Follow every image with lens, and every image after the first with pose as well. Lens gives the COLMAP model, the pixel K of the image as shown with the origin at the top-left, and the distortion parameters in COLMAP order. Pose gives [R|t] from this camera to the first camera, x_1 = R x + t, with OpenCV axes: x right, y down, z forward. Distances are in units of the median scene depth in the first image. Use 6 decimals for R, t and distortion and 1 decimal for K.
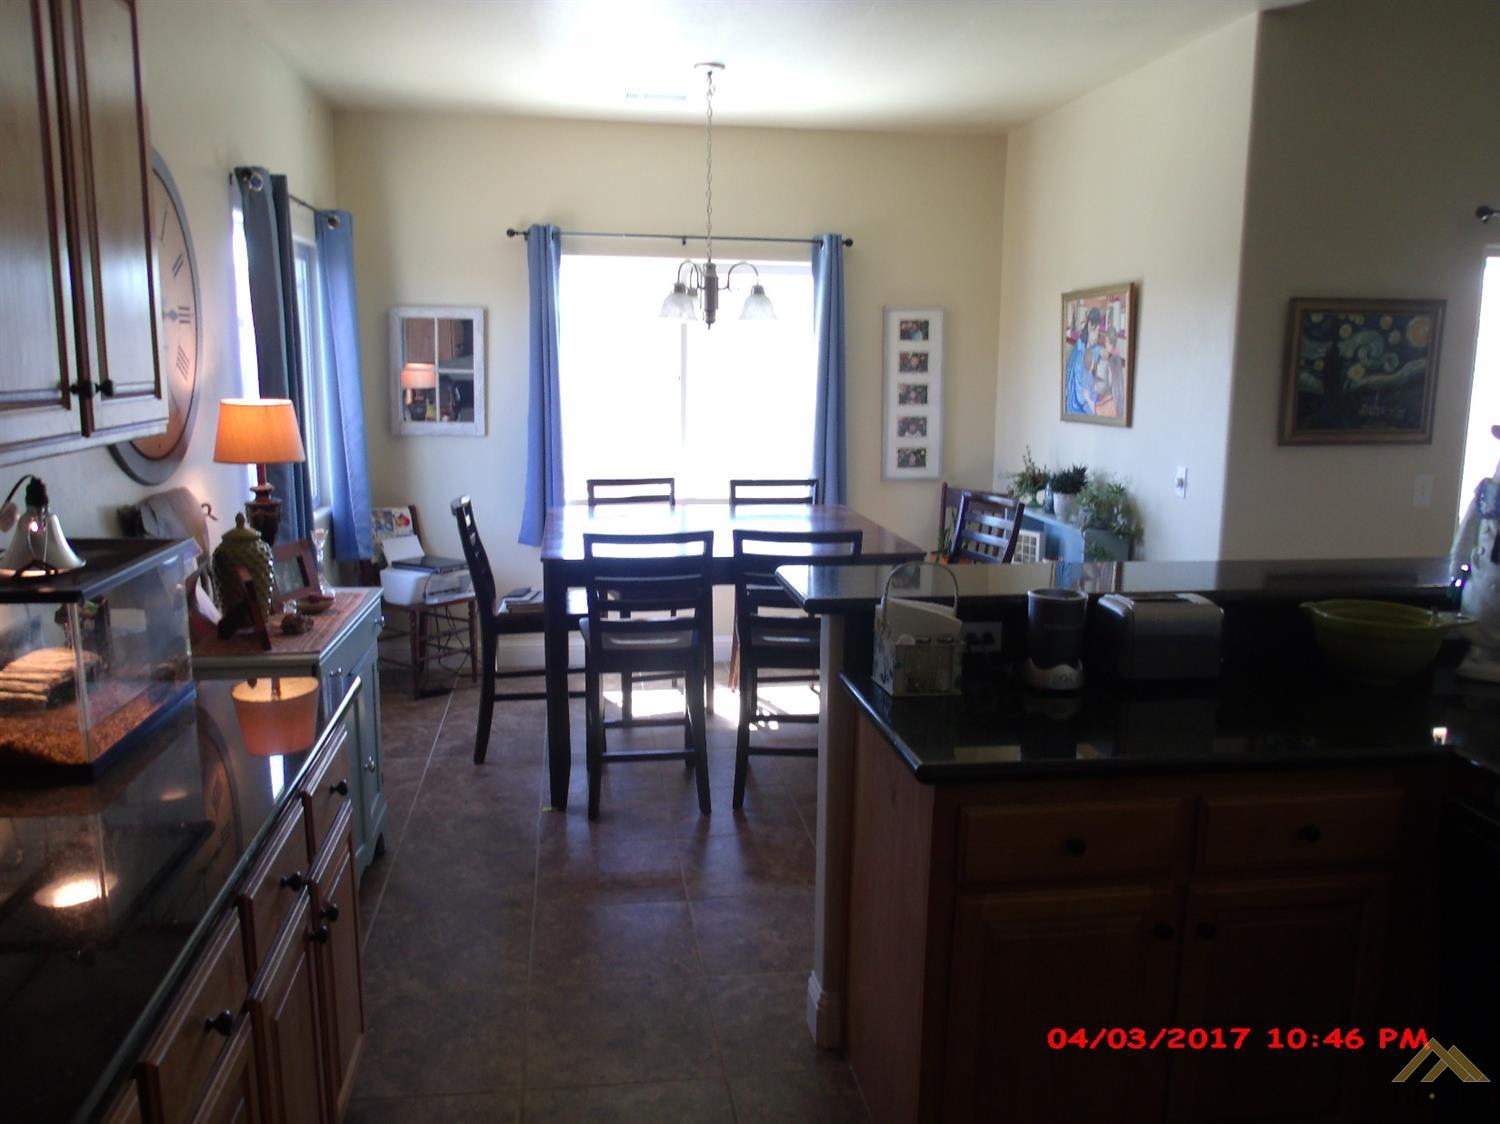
lens RADIAL K [[1189.3, 0, 746.7], [0, 1189.3, 564.4], [0, 0, 1]] dist [-0.036774, -0.005507]
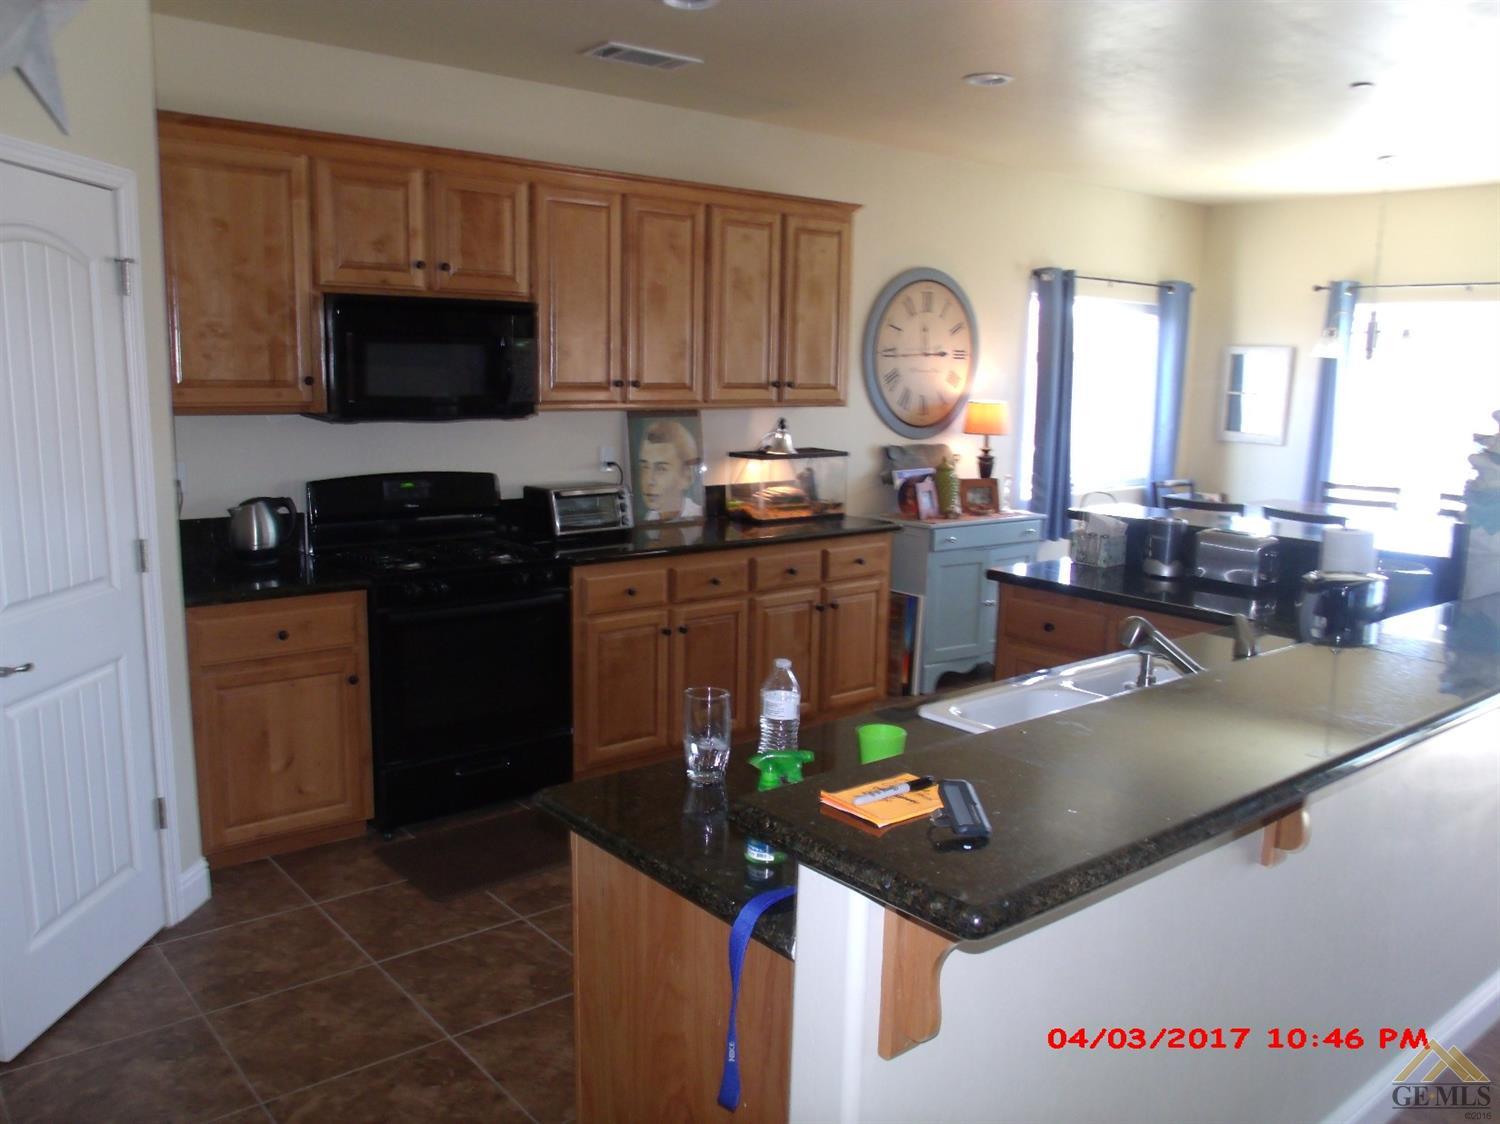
lens RADIAL K [[1189.3, 0, 744.0], [0, 1189.3, 565.6], [0, 0, 1]] dist [-0.036774, -0.005507]
pose [[0.526418, 0.140039, -0.838614, 0.843698], [-0.160795, 0.984940, 0.063539, 0.049479], [0.834883, 0.101397, 0.541008, -0.250933]]
